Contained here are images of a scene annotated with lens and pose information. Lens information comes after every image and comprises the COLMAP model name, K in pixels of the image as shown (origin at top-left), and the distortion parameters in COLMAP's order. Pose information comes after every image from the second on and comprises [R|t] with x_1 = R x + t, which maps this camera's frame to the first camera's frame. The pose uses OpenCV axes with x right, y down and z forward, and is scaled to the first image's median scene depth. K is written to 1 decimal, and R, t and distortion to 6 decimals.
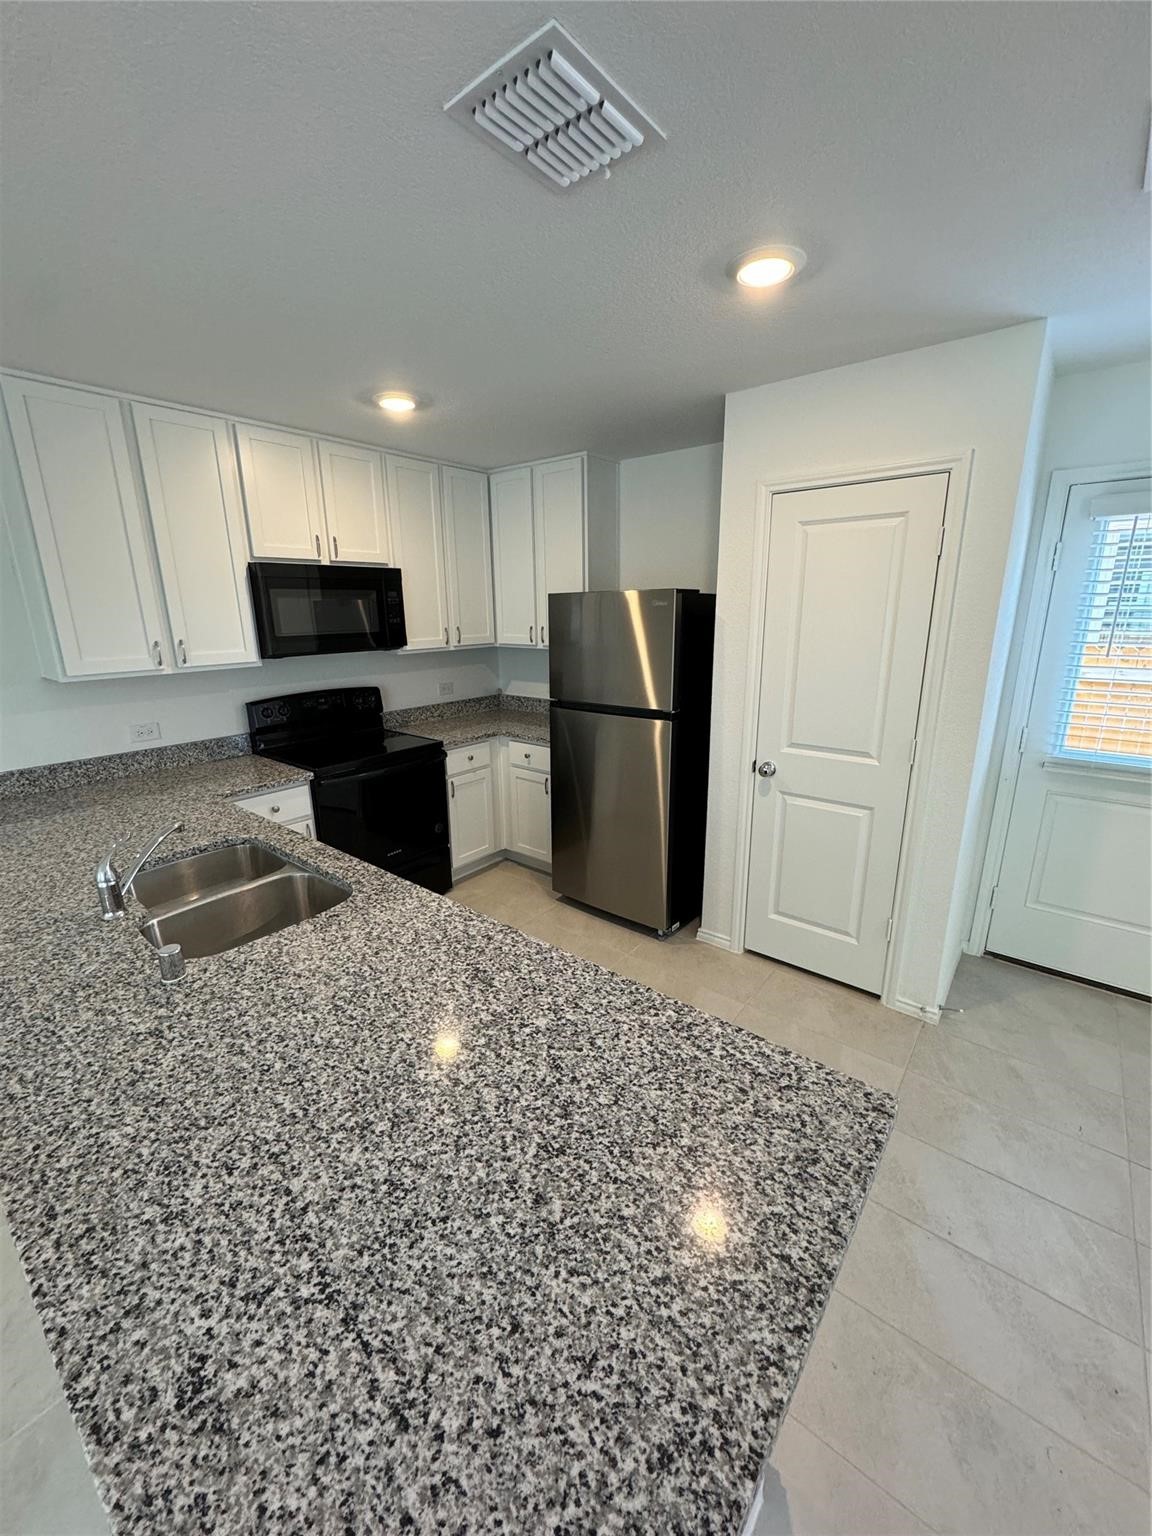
lens RADIAL K [[612.5, 0, 578.0], [0, 612.5, 767.2], [0, 0, 1]] dist [0.000077, 0.000065]
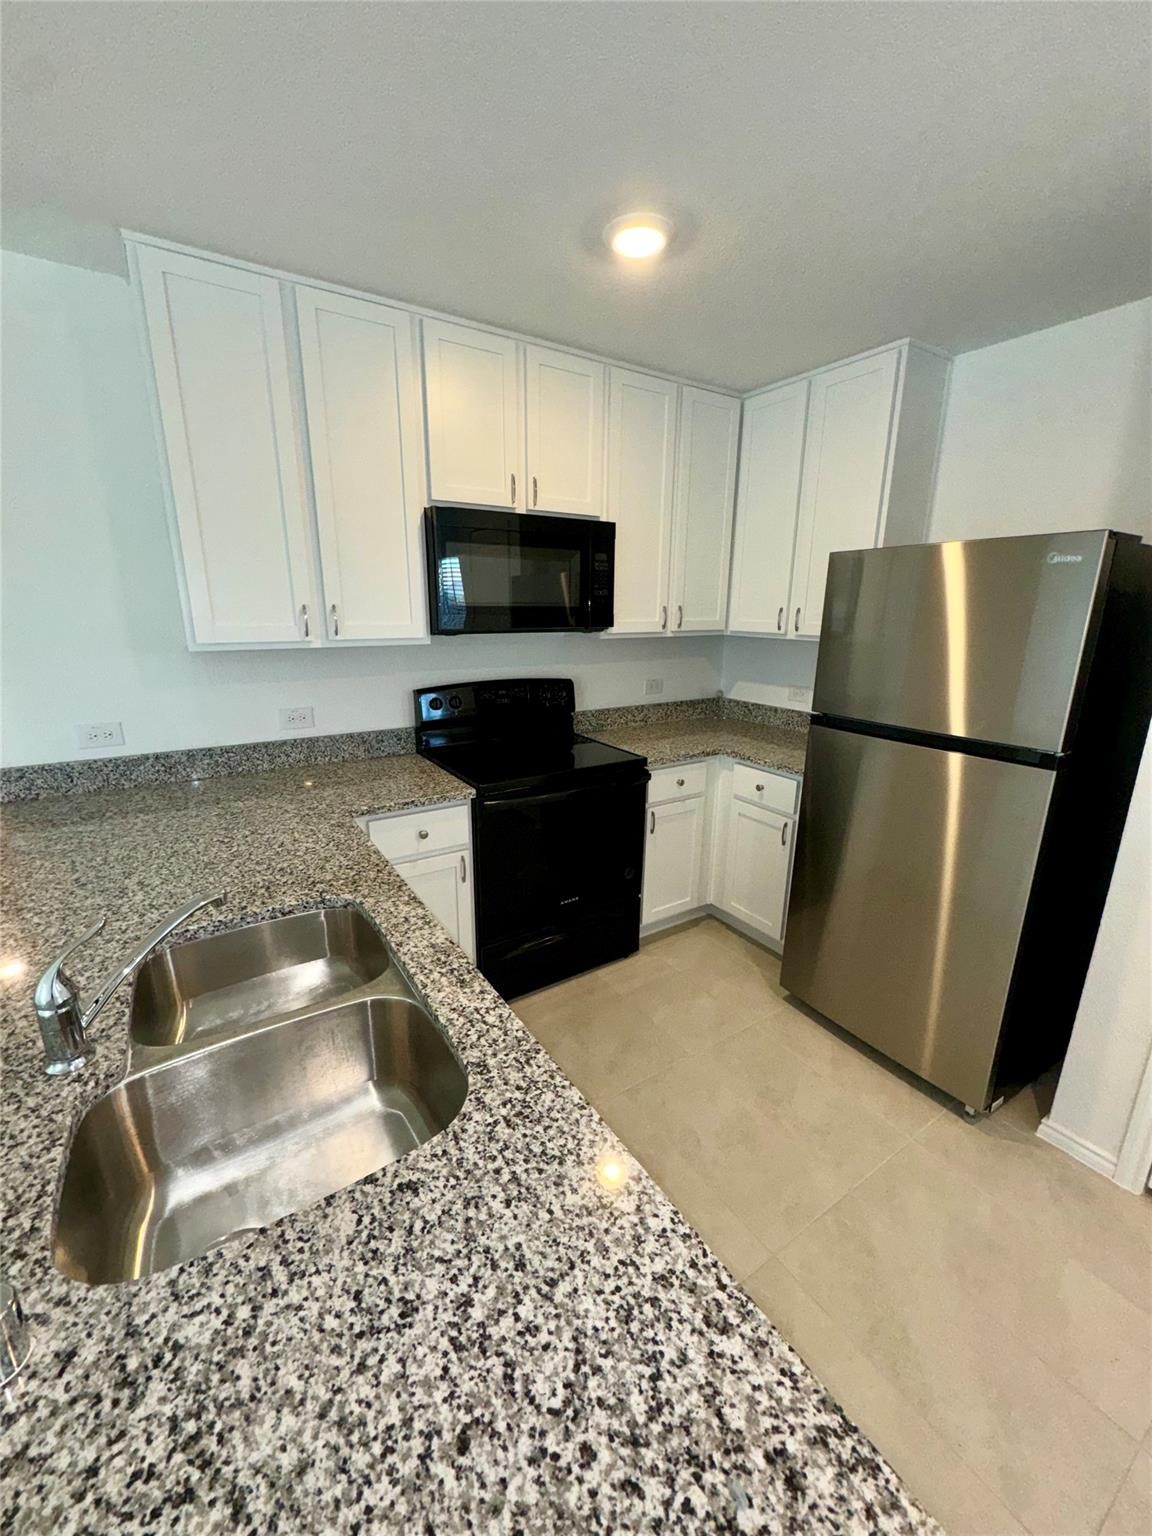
lens RADIAL K [[612.5, 0, 578.3], [0, 612.5, 769.6], [0, 0, 1]] dist [0.000077, 0.000065]
pose [[0.950005, 0.101036, -0.295435, -0.086001], [-0.098890, 0.994850, 0.022237, -0.039378], [0.296160, 0.008090, 0.955104, 0.290979]]
